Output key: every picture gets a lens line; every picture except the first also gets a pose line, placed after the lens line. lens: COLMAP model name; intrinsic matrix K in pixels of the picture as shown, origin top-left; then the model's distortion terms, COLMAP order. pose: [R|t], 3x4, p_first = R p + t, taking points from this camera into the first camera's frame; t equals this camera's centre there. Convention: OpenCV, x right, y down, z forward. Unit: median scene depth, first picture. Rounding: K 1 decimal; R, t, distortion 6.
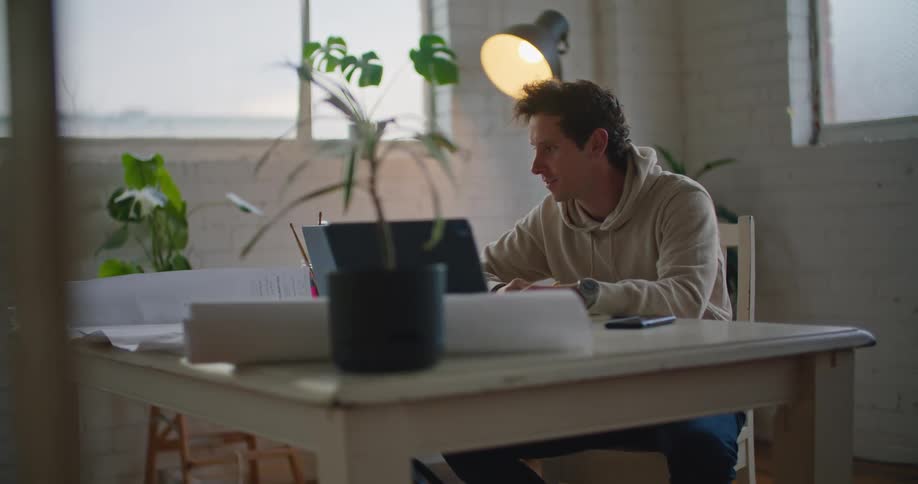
lens RADIAL K [[1369.7, 0, 459.0], [0, 1369.7, 242.0], [0, 0, 1]] dist [-0.118081, 0.069085]
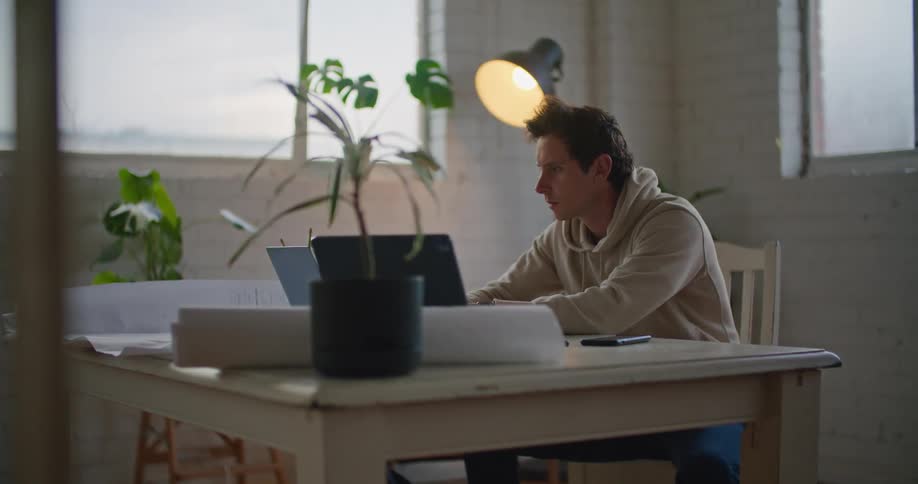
lens RADIAL K [[1377.5, 0, 459.0], [0, 1377.5, 242.0], [0, 0, 1]] dist [-0.121676, 0.100593]
pose [[0.999738, 0.022897, 0.000698, 0.006657], [-0.022878, 0.999533, -0.020280, 0.004709], [-0.001162, 0.020259, 0.999794, -0.021447]]
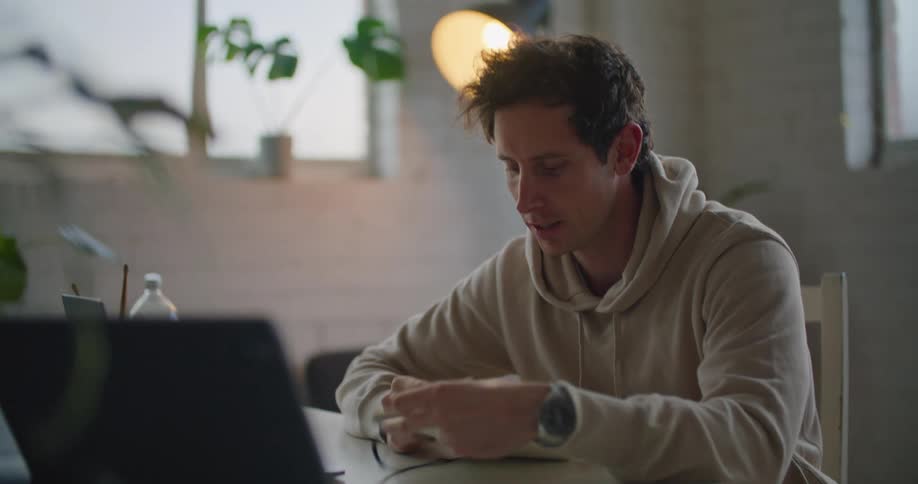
lens RADIAL K [[1377.5, 0, 459.0], [0, 1377.5, 242.0], [0, 0, 1]] dist [-0.121676, 0.100593]
pose [[0.999965, 0.005919, 0.005864, 0.029745], [-0.005803, 0.999792, -0.019575, -0.015253], [-0.005979, 0.019540, 0.999791, 0.292226]]
